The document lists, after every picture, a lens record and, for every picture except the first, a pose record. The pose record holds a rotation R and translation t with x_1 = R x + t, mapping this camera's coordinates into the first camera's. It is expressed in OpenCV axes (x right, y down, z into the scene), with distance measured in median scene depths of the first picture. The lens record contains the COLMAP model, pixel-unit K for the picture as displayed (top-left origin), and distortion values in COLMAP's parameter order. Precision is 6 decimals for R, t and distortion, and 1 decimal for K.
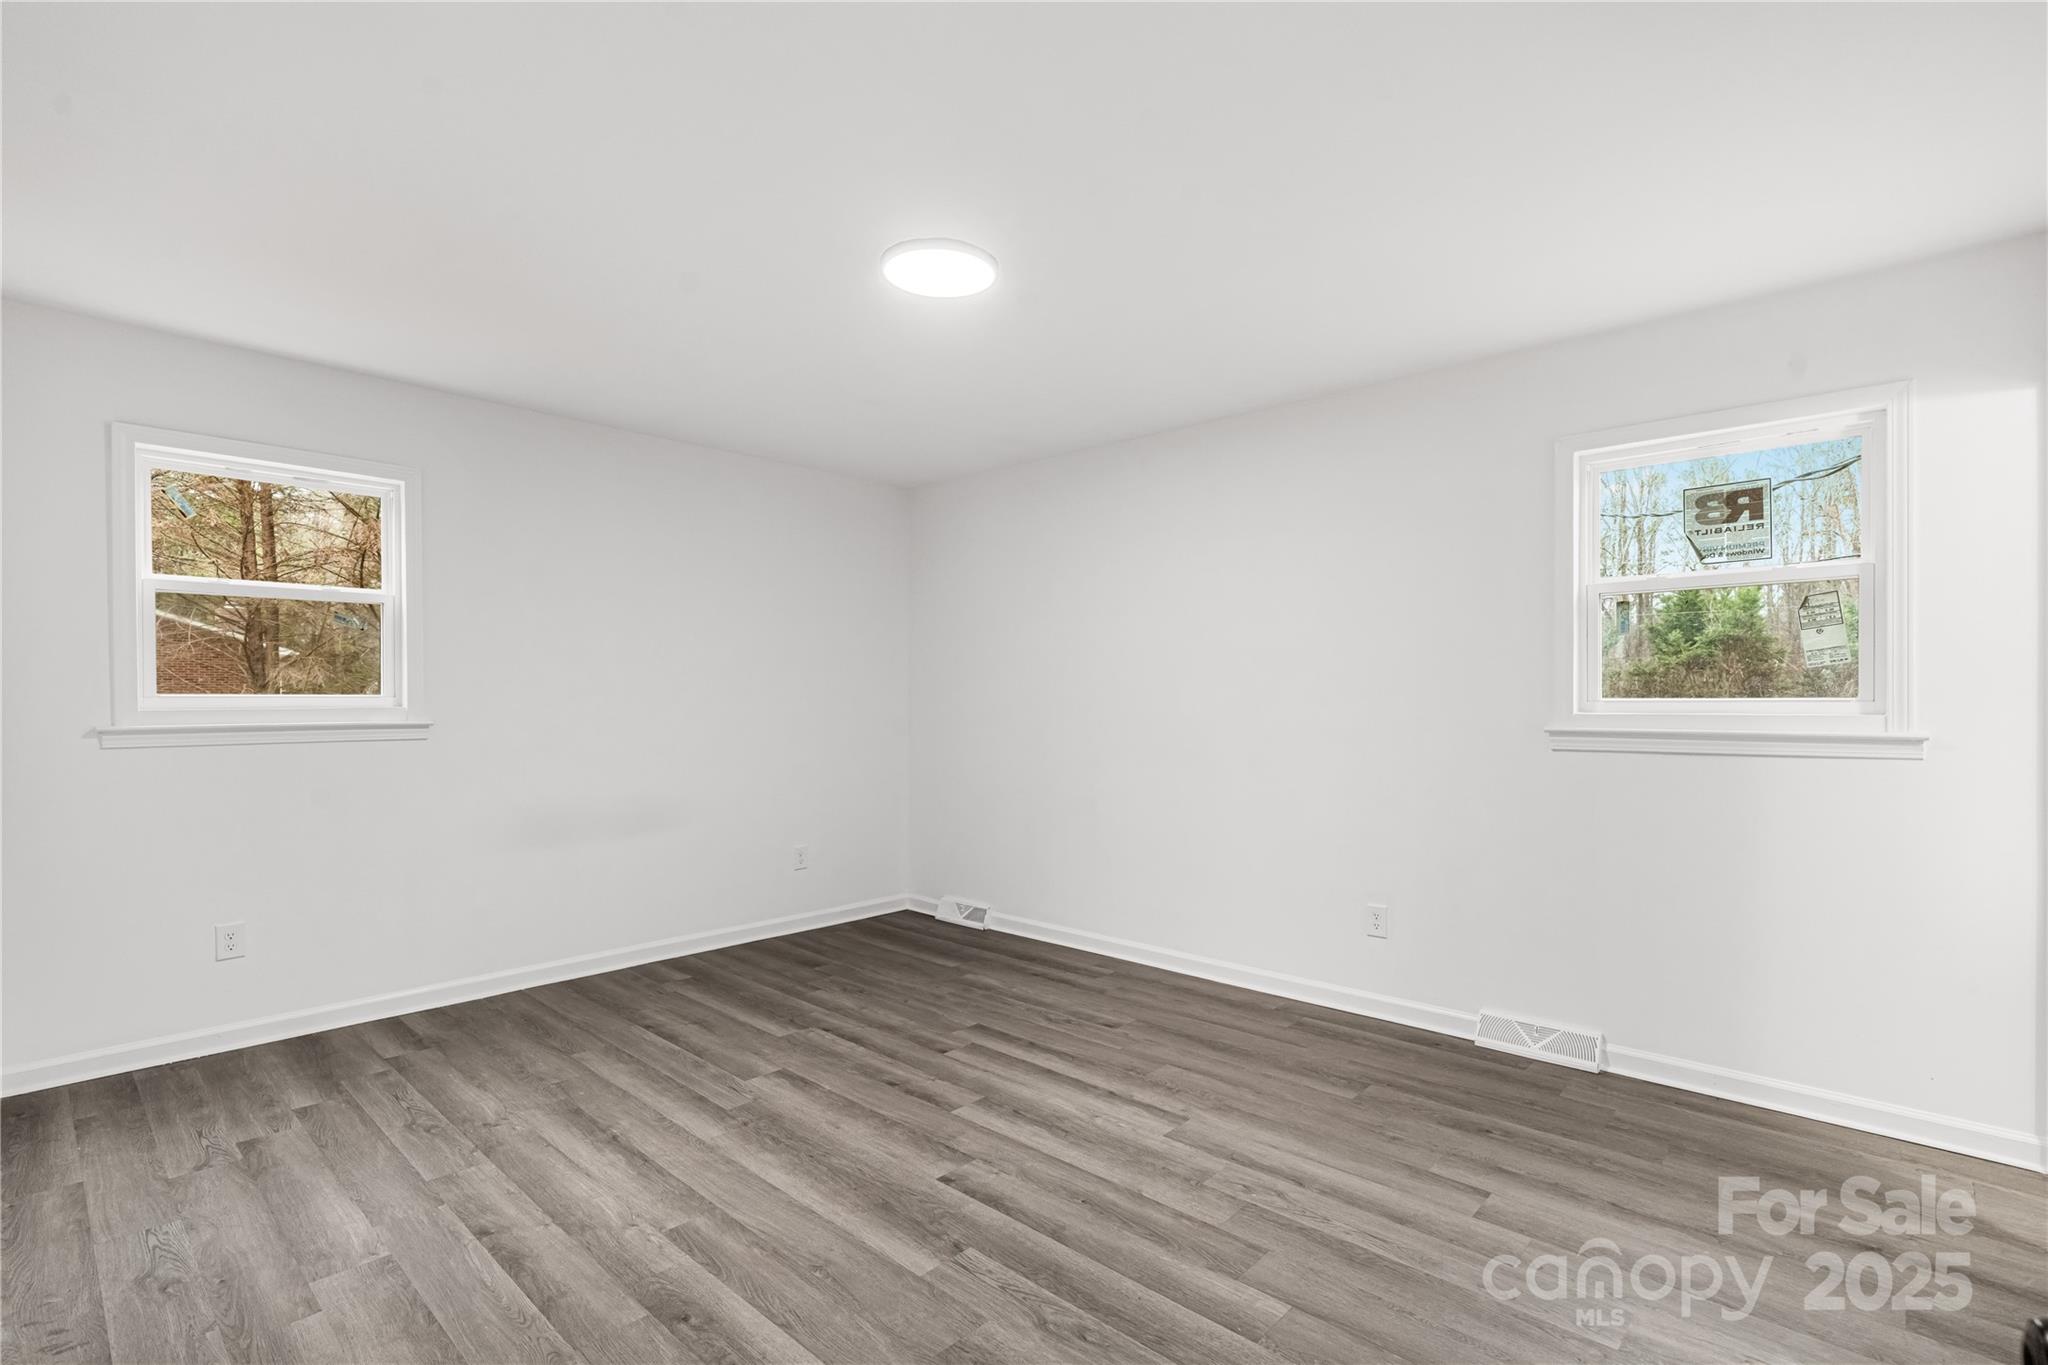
lens RADIAL K [[939.7, 0, 1021.4], [0, 939.7, 692.7], [0, 0, 1]] dist [-0.001034, -0.000822]
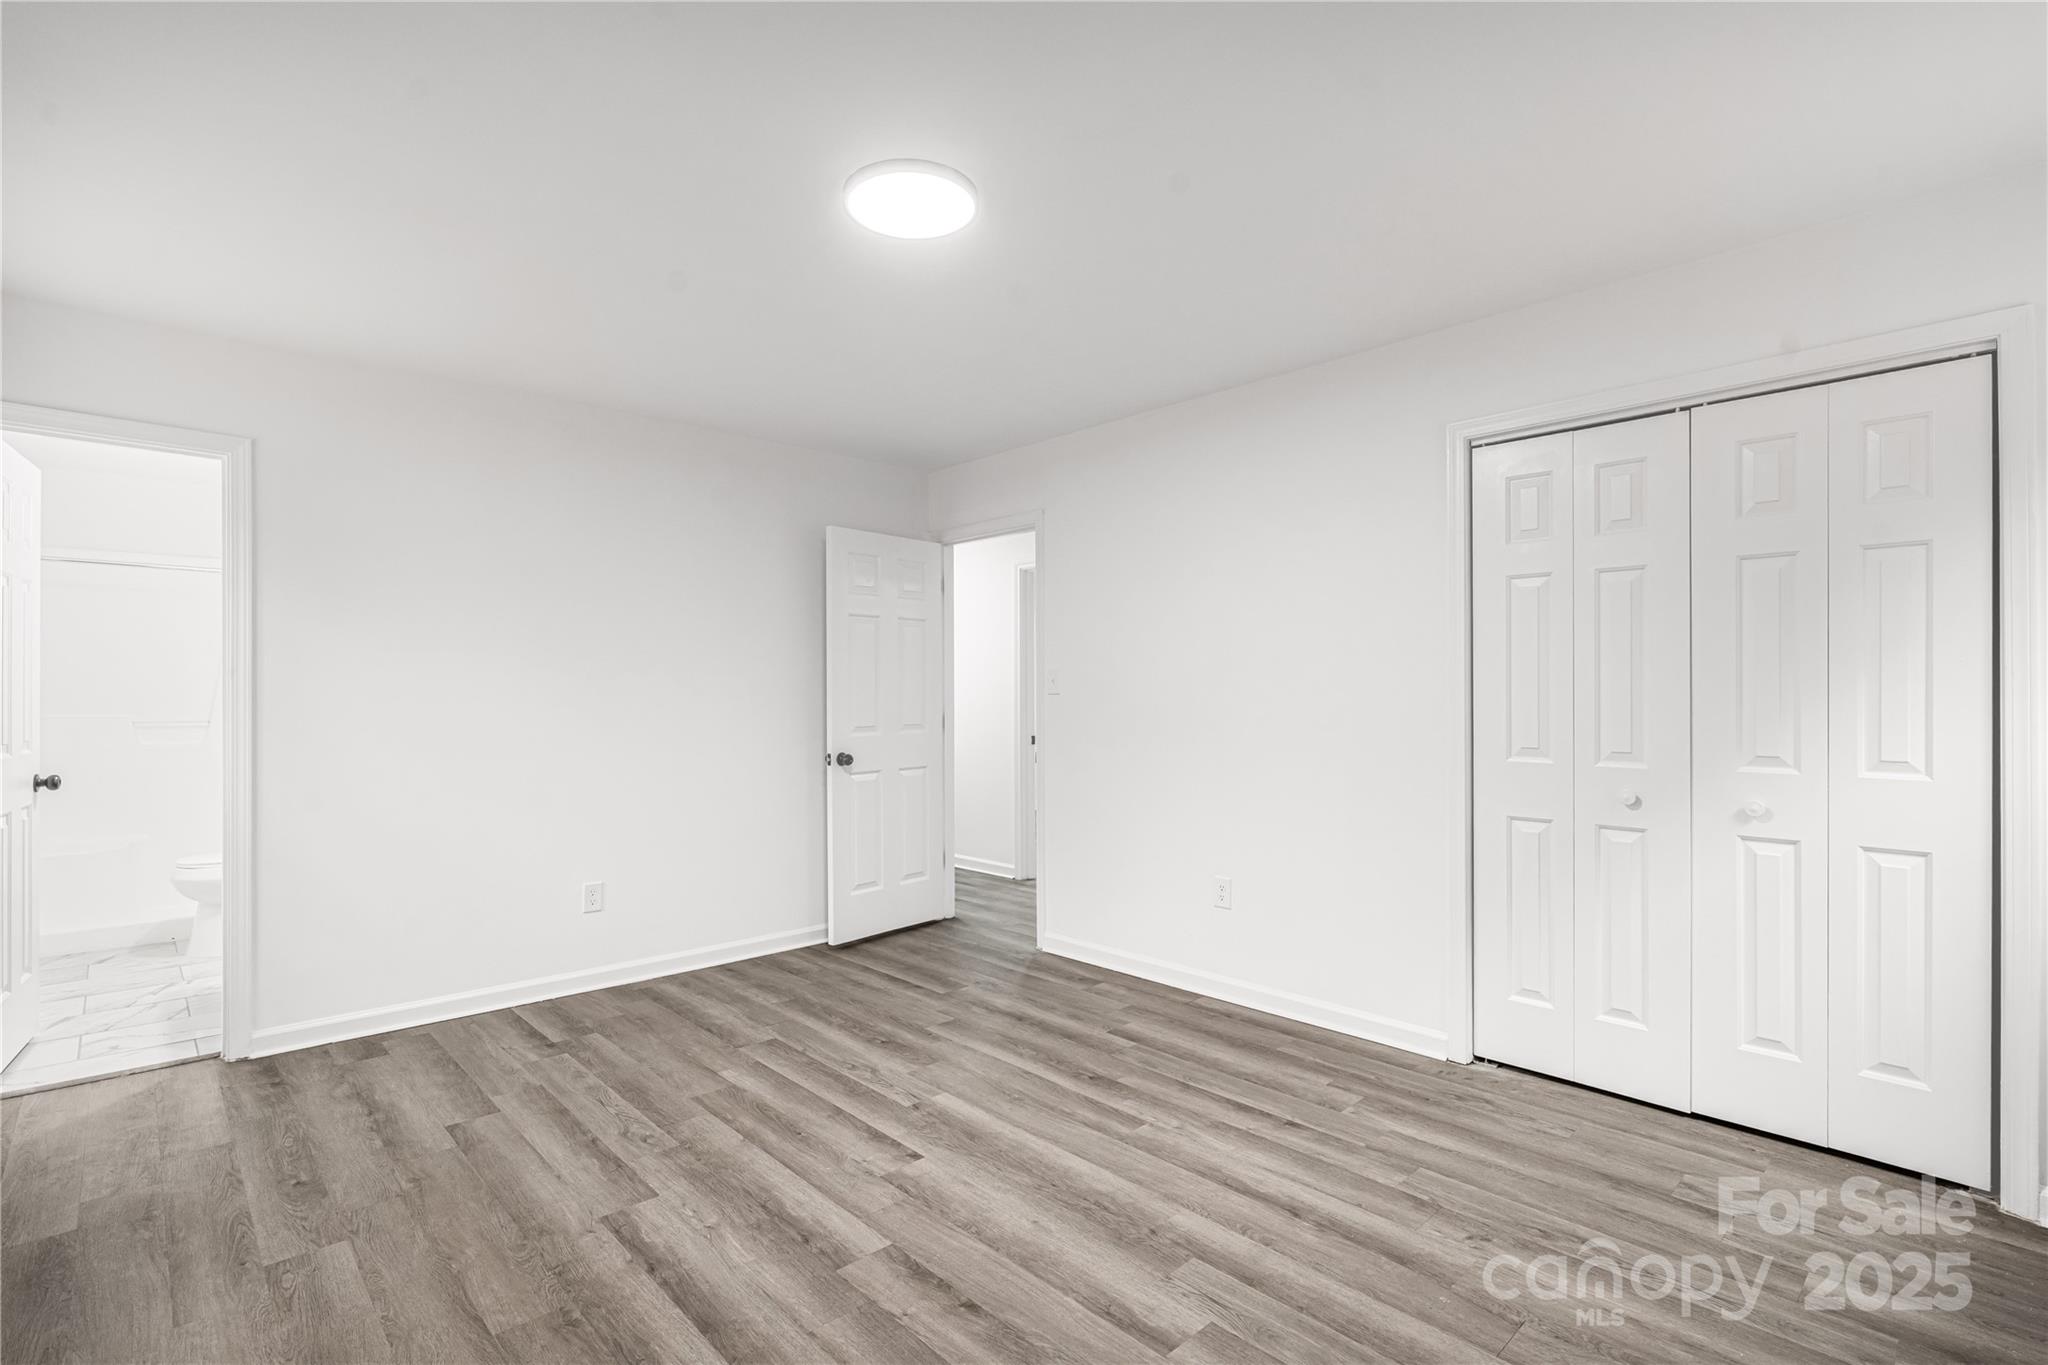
lens RADIAL K [[939.7, 0, 1026.4], [0, 939.7, 691.5], [0, 0, 1]] dist [-0.001034, -0.000822]
pose [[-0.998276, 0.000395, 0.058689, -0.261992], [-0.000096, 0.999965, -0.008367, 0.011949], [-0.058691, -0.008358, -0.998241, 2.016175]]
